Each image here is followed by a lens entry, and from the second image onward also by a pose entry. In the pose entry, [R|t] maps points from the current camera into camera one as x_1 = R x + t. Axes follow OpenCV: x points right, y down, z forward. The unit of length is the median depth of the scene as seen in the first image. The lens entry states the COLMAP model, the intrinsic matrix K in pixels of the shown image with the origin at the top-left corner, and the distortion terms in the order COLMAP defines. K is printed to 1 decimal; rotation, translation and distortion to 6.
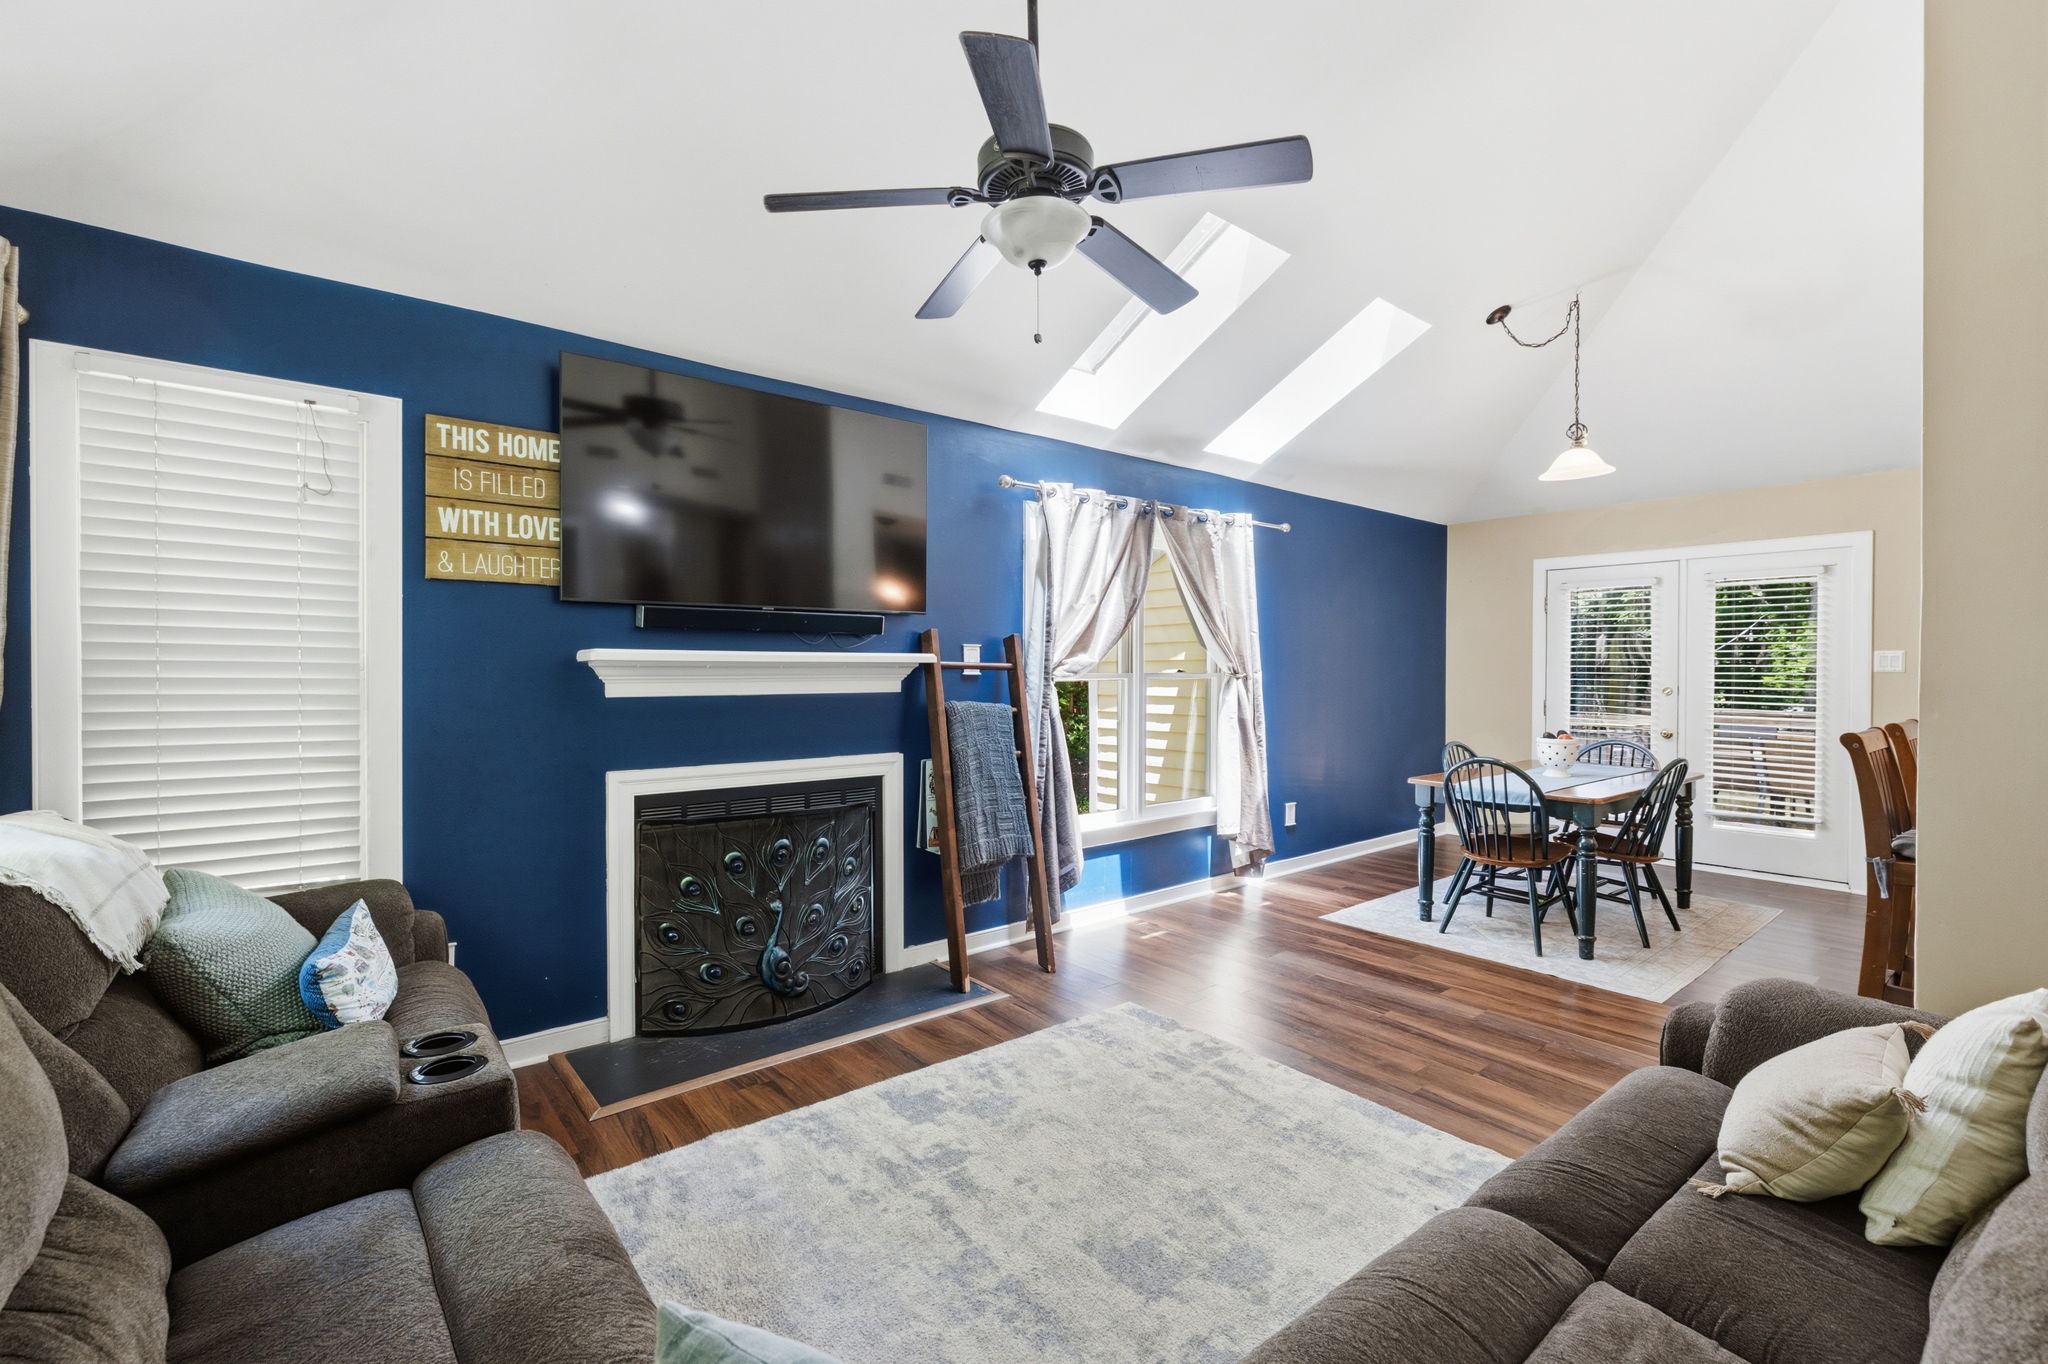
lens RADIAL K [[894.8, 0, 1024.0], [0, 894.8, 682.0], [0, 0, 1]] dist [0.001041, 0.000124]
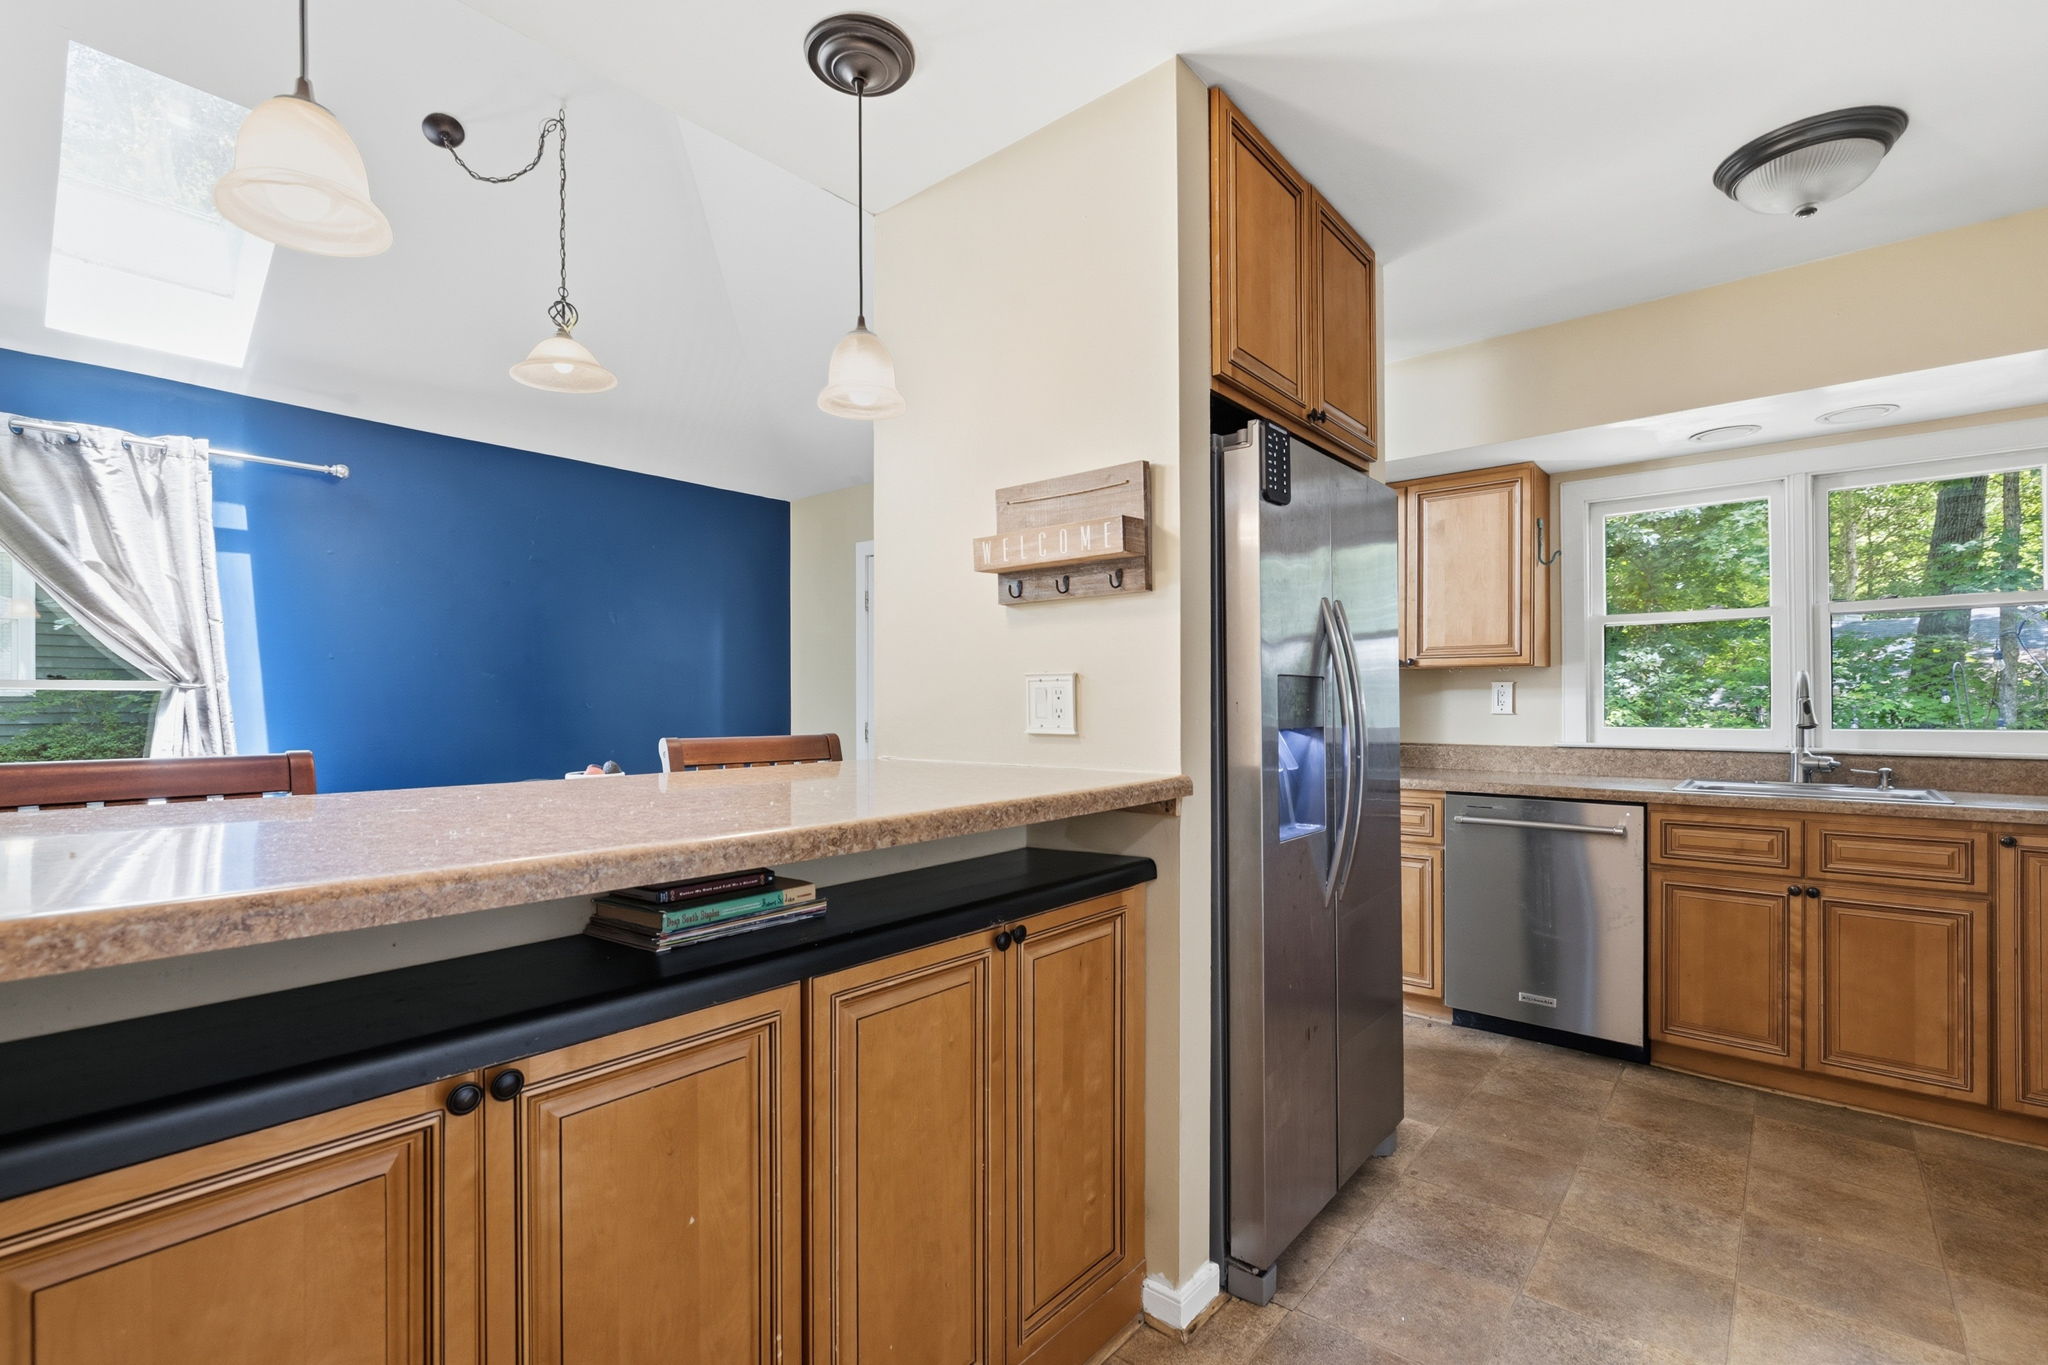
lens RADIAL K [[917.6, 0, 1016.9], [0, 917.6, 703.6], [0, 0, 1]] dist [-0.000234, 0.000681]
pose [[0.985336, -0.003184, 0.170597, 0.708001], [0.005910, 0.999863, -0.015474, 0.020510], [-0.170524, 0.016256, 0.985219, 0.228474]]
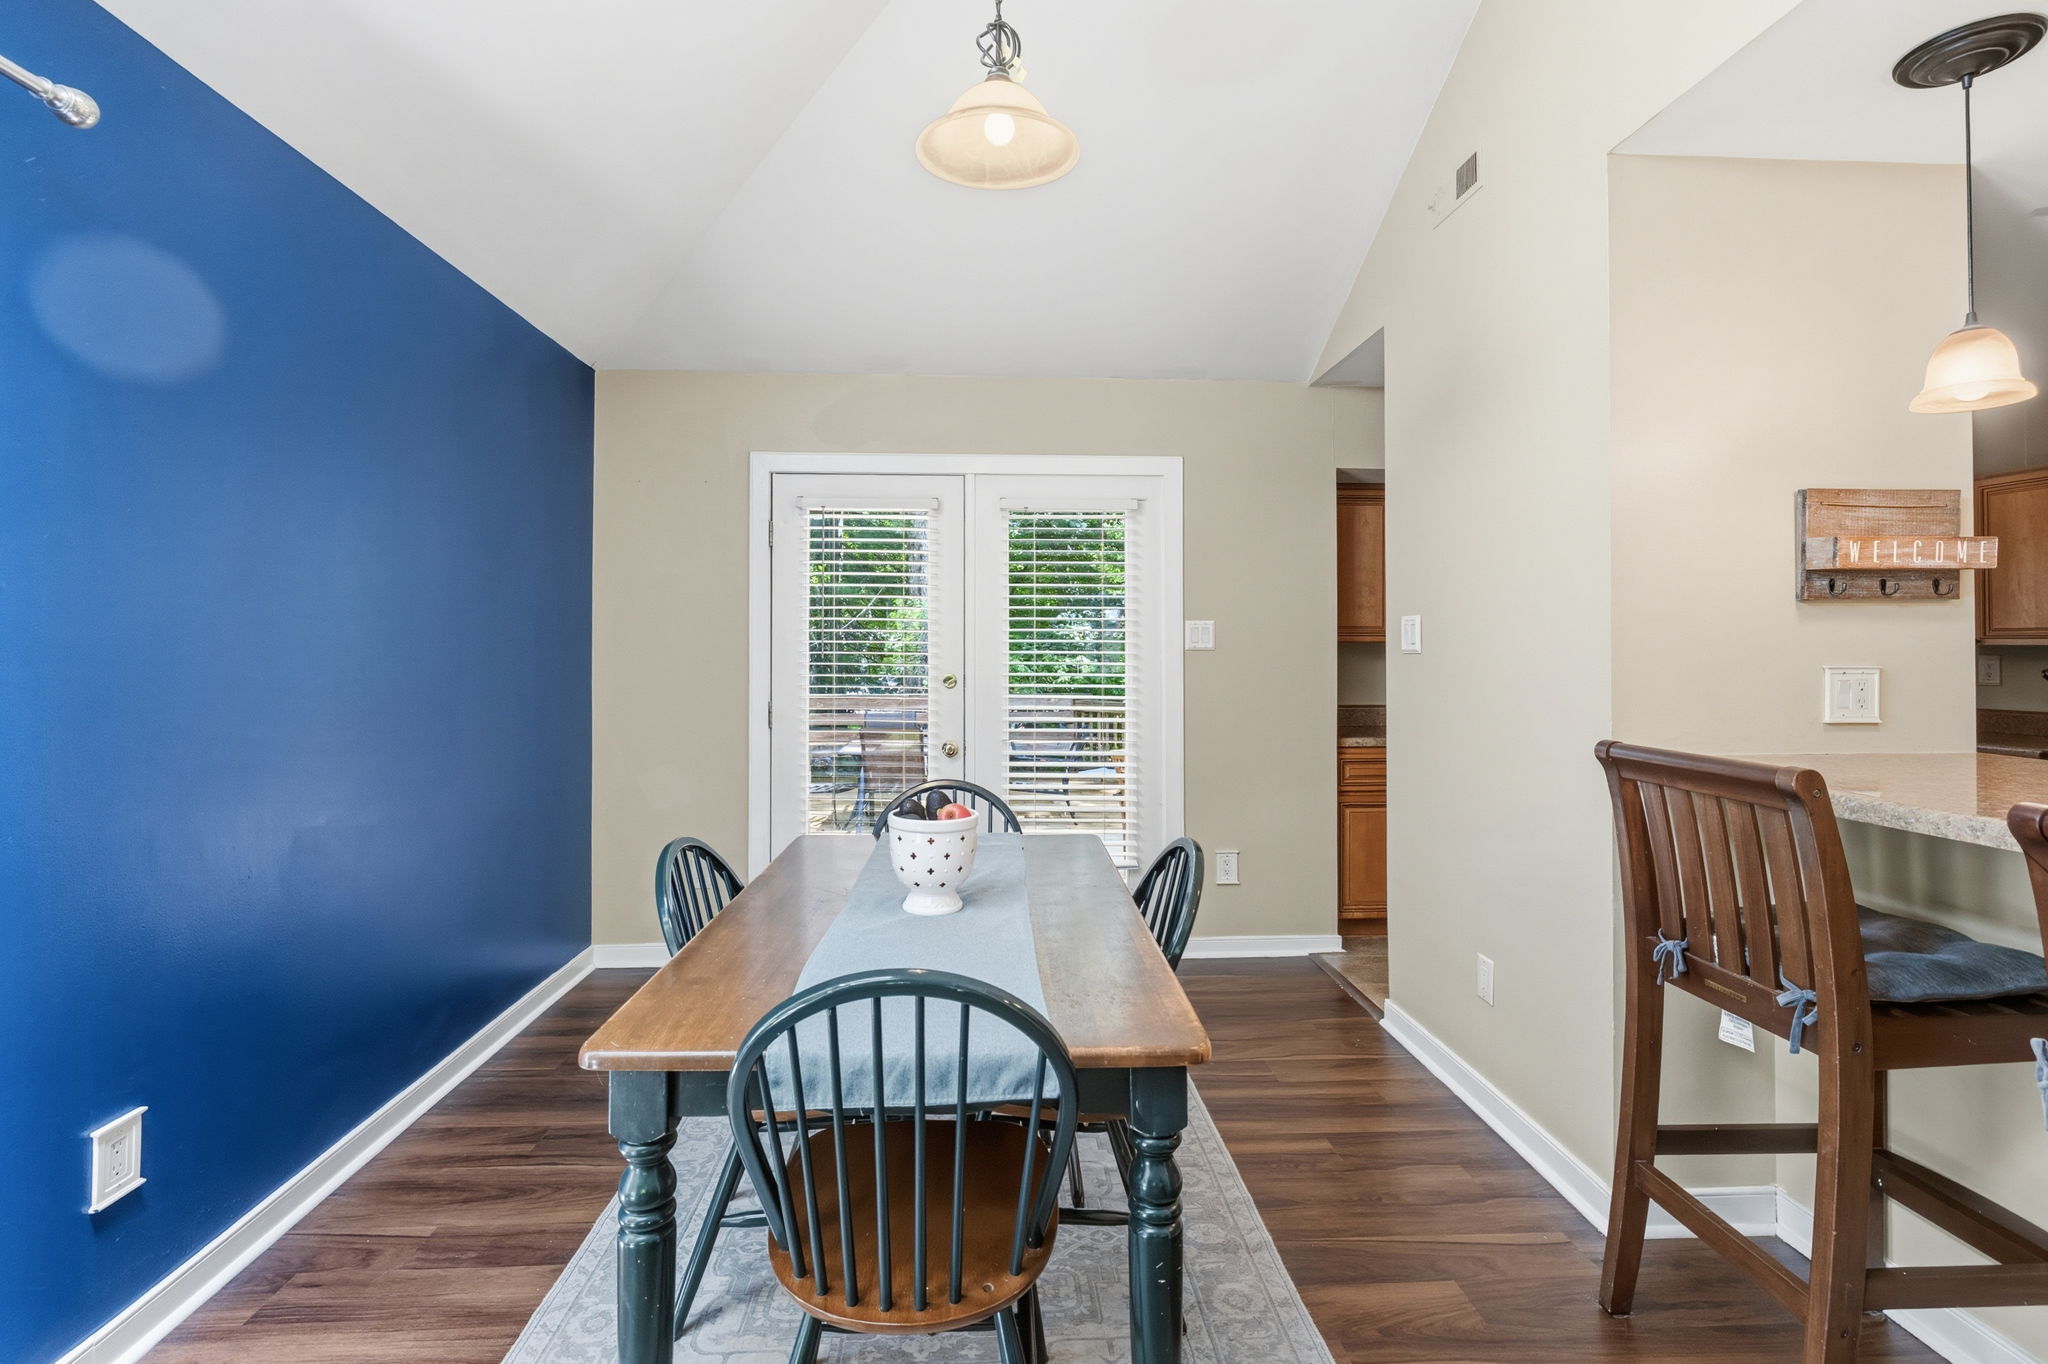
lens RADIAL K [[932.2, 0, 1020.3], [0, 932.2, 644.4], [0, 0, 1]] dist [-0.000911, 0.000056]
pose [[0.598162, 0.005364, 0.801357, 0.246631], [0.011321, 0.999821, -0.015143, -0.004895], [-0.801295, 0.018130, 0.597995, 0.634191]]
